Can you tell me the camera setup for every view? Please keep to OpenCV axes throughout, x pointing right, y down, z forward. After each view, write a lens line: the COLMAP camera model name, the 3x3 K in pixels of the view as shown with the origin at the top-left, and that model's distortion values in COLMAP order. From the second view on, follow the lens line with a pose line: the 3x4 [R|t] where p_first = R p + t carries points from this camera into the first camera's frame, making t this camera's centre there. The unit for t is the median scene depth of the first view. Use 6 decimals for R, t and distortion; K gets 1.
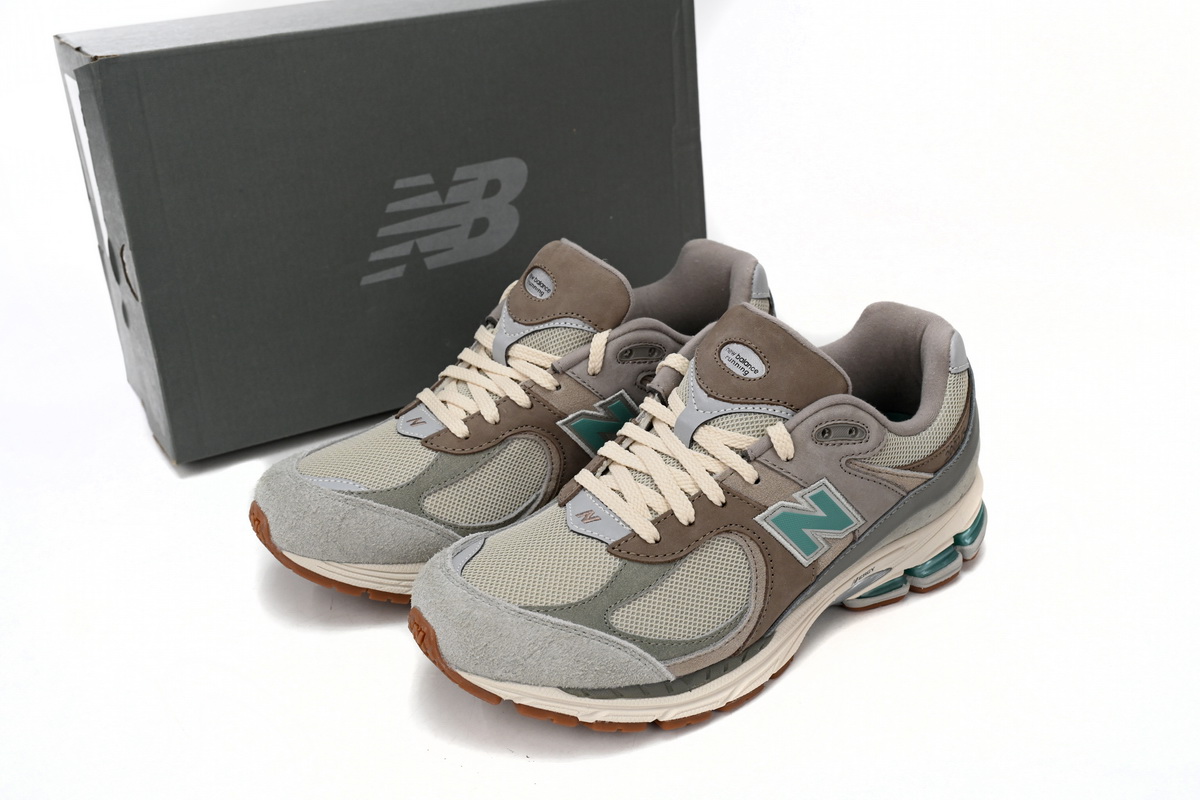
lens RADIAL K [[1395.9, 0, 600.0], [0, 1395.9, 400.0], [0, 0, 1]] dist [-0.012357, 0.003049]
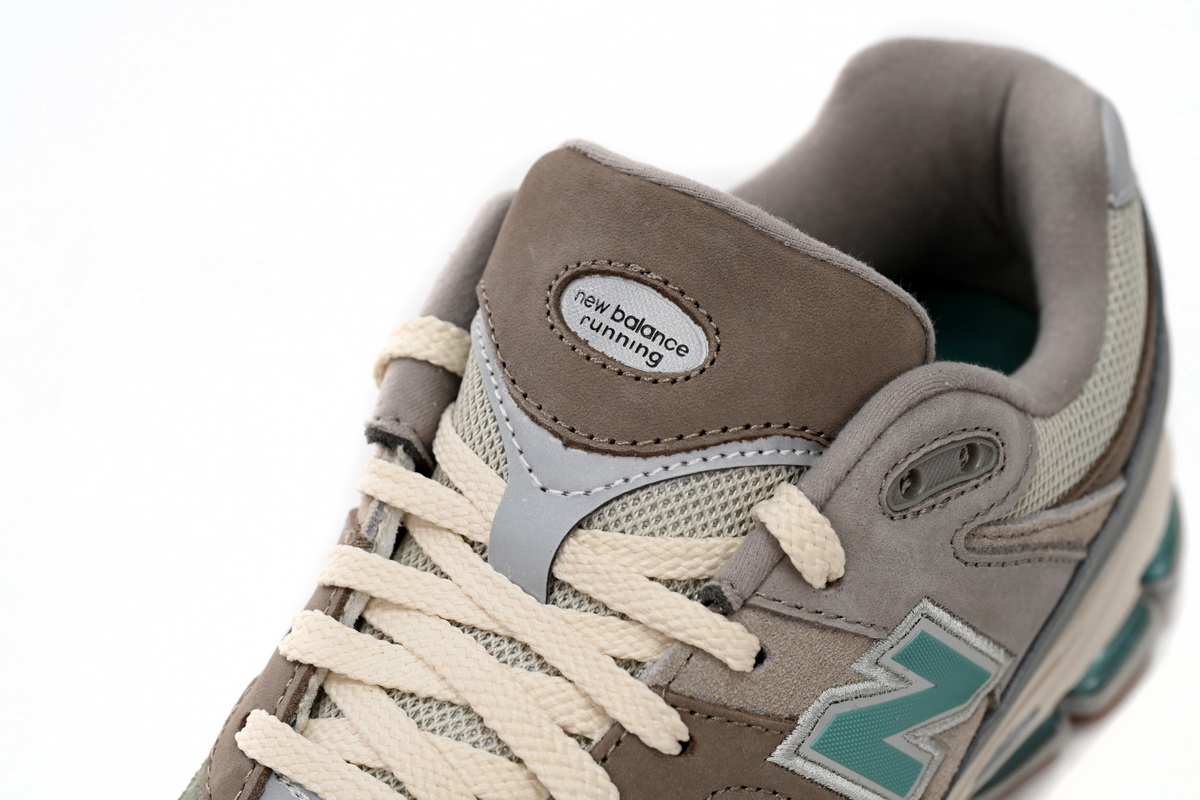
lens RADIAL K [[2413.8, 0, 600.0], [0, 2413.8, 400.0], [0, 0, 1]] dist [0.006349, -0.101131]
pose [[0.944298, -0.231350, 0.234048, -0.056392], [0.188401, 0.963156, 0.191925, -0.132537], [-0.269827, -0.137140, 0.953093, 0.420160]]
